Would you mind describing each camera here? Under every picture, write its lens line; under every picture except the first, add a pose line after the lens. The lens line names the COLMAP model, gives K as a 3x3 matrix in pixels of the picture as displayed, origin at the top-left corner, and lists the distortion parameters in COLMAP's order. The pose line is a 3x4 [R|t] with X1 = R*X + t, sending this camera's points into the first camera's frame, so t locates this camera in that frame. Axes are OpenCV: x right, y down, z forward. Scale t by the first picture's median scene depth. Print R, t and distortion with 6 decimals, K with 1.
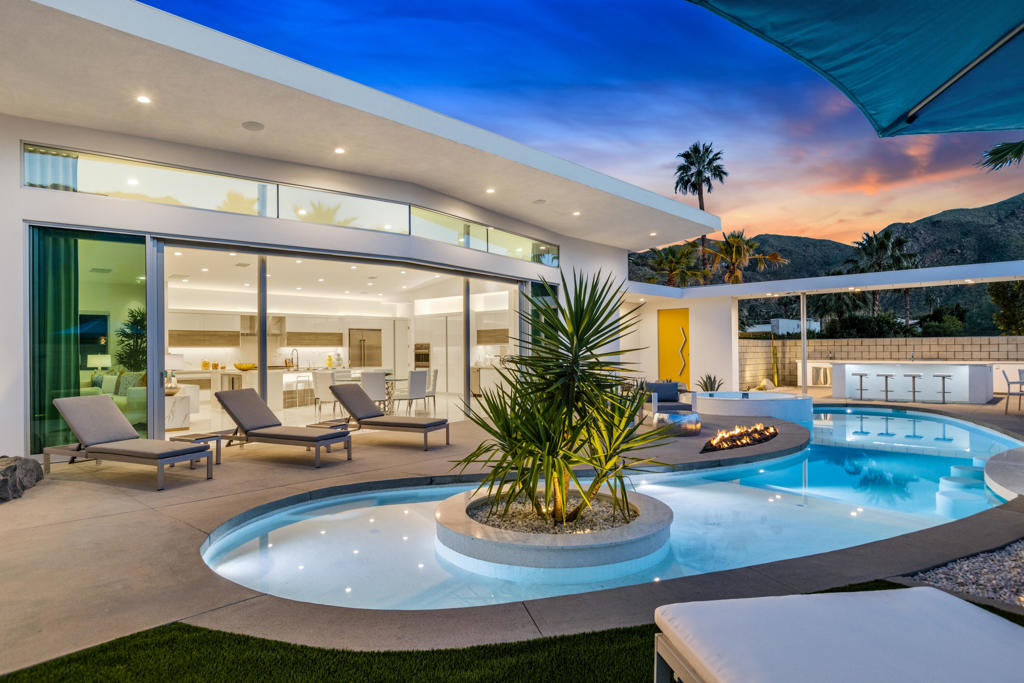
lens RADIAL K [[597.1, 0, 509.0], [0, 597.1, 345.2], [0, 0, 1]] dist [-0.018395, 0.001467]
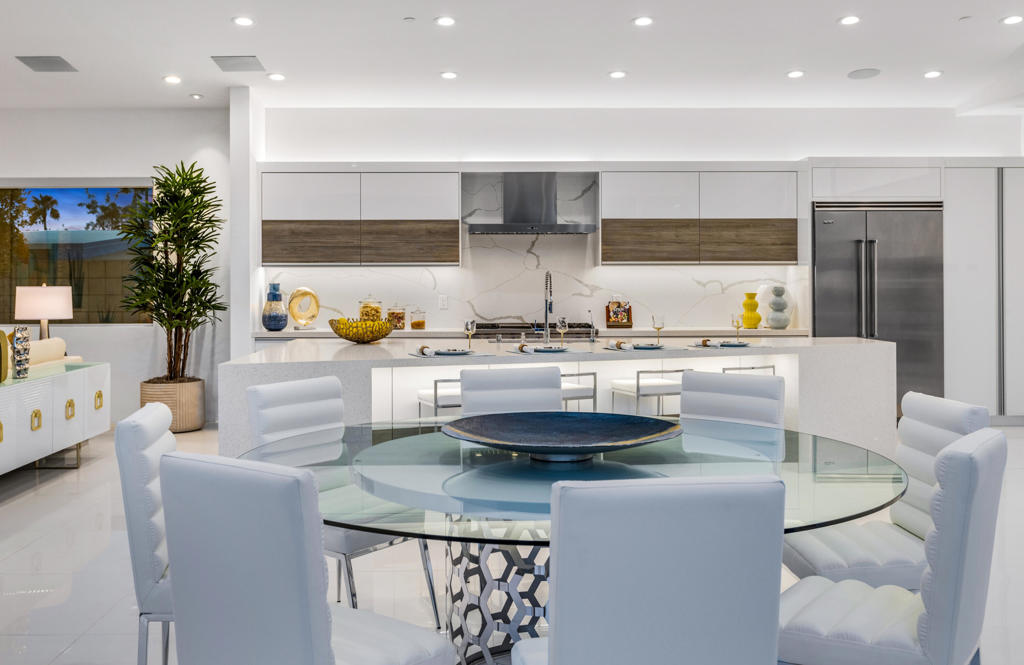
lens RADIAL K [[978.1, 0, 486.5], [0, 978.1, 293.2], [0, 0, 1]] dist [0.001379, 0.000000]
pose [[0.686426, 0.015058, -0.727044, -0.027337], [0.005124, 0.999661, 0.025543, 0.003692], [0.727182, -0.021258, 0.686116, 0.557019]]
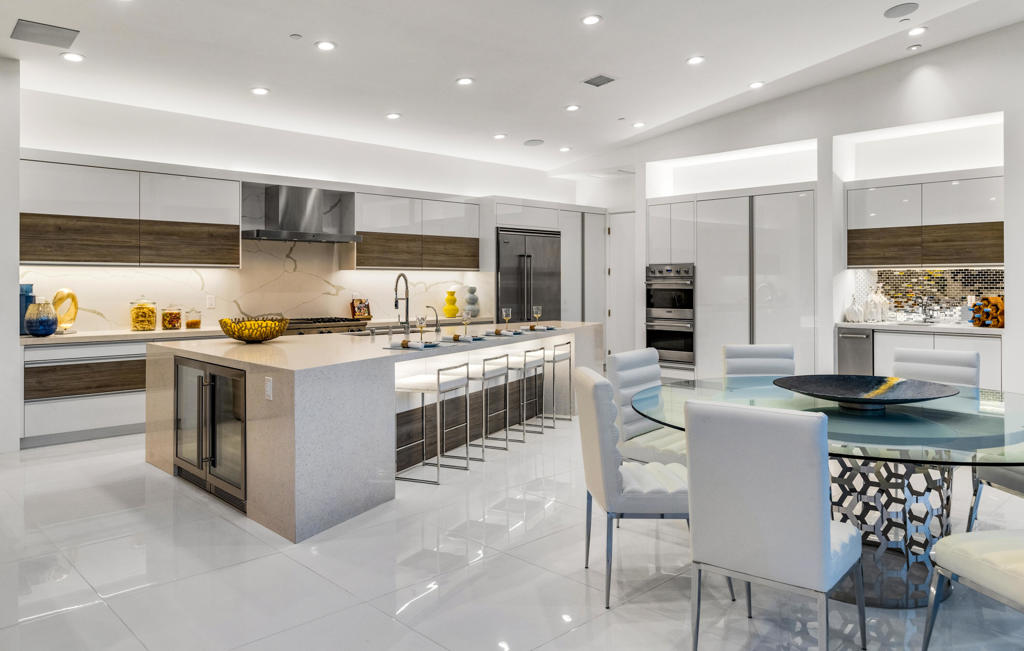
lens RADIAL K [[726.3, 0, 534.6], [0, 726.3, 279.8], [0, 0, 1]] dist [0.007170, 0.002654]
pose [[0.999264, 0.007355, -0.037660, -0.224823], [-0.007077, 0.999947, 0.007516, 0.004899], [0.037713, -0.007244, 0.999262, 0.495850]]
